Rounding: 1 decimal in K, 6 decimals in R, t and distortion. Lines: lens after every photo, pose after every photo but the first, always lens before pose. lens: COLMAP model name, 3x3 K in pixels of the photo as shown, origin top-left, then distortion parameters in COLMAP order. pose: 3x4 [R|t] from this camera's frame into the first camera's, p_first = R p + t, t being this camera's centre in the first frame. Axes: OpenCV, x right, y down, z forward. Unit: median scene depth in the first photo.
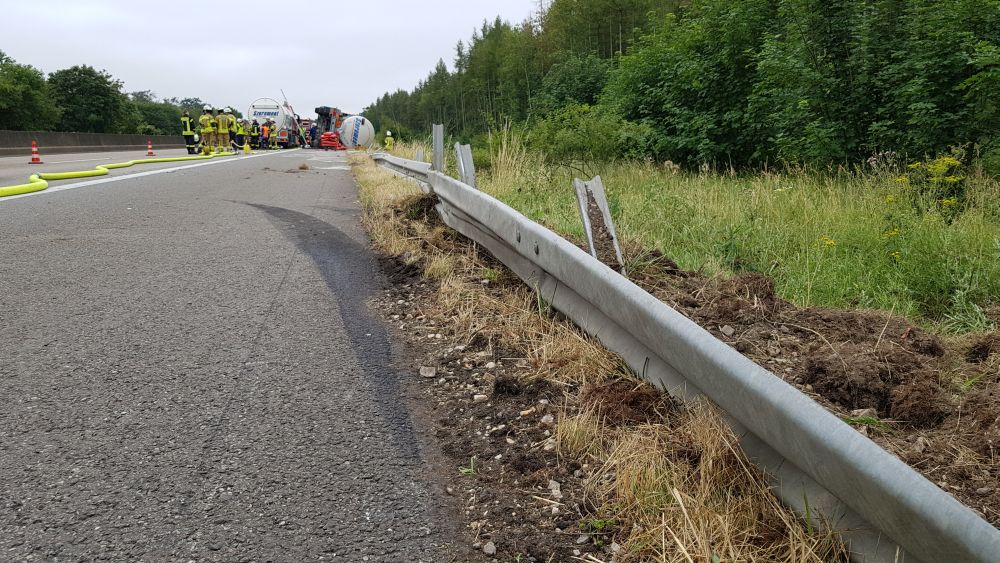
lens RADIAL K [[762.8, 0, 502.6], [0, 762.8, 306.8], [0, 0, 1]] dist [0.087354, -0.159202]
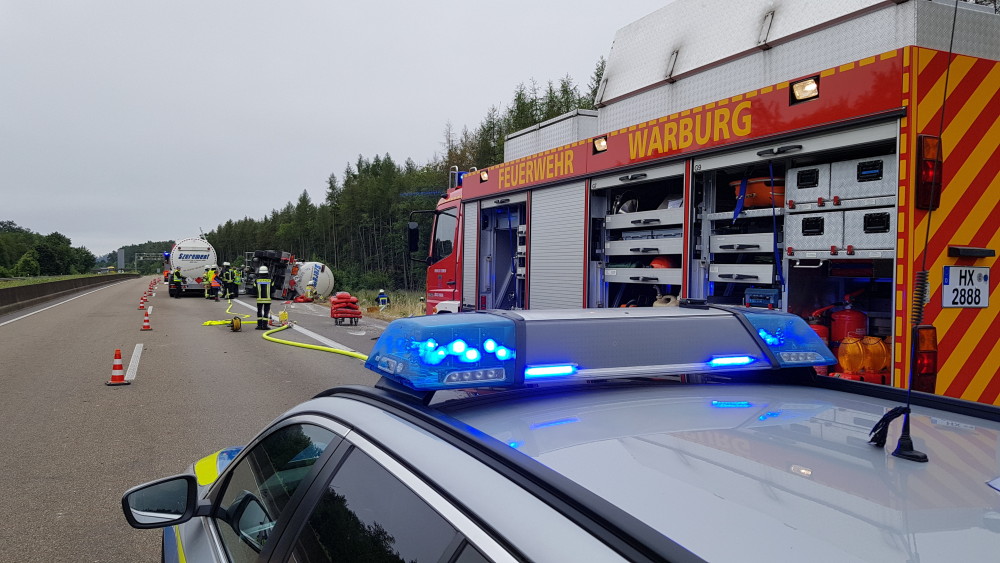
lens RADIAL K [[761.7, 0, 500.0], [0, 761.7, 281.5], [0, 0, 1]] dist [-0.000106, -0.003530]
pose [[0.977426, 0.005488, 0.211207, -0.196915], [0.035480, 0.981202, -0.189692, -0.067991], [-0.208278, 0.192904, 0.958858, 0.168926]]
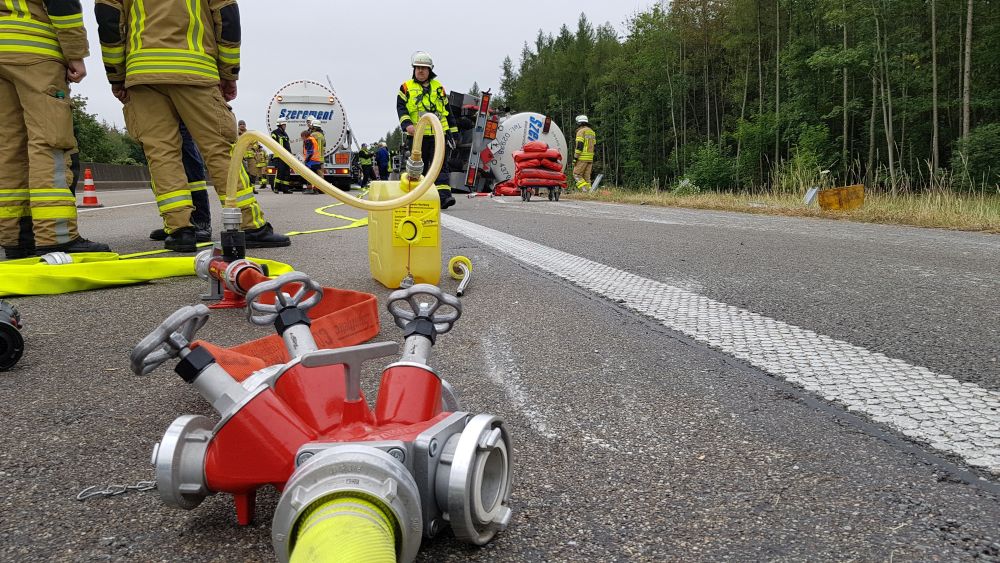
lens RADIAL K [[762.8, 0, 502.6], [0, 762.8, 306.8], [0, 0, 1]] dist [0.087354, -0.159202]
pose [[0.999994, -0.003089, 0.001529, -0.242090], [0.003155, 0.998964, -0.045400, -0.146033], [-0.001387, 0.045404, 0.998968, 0.692692]]
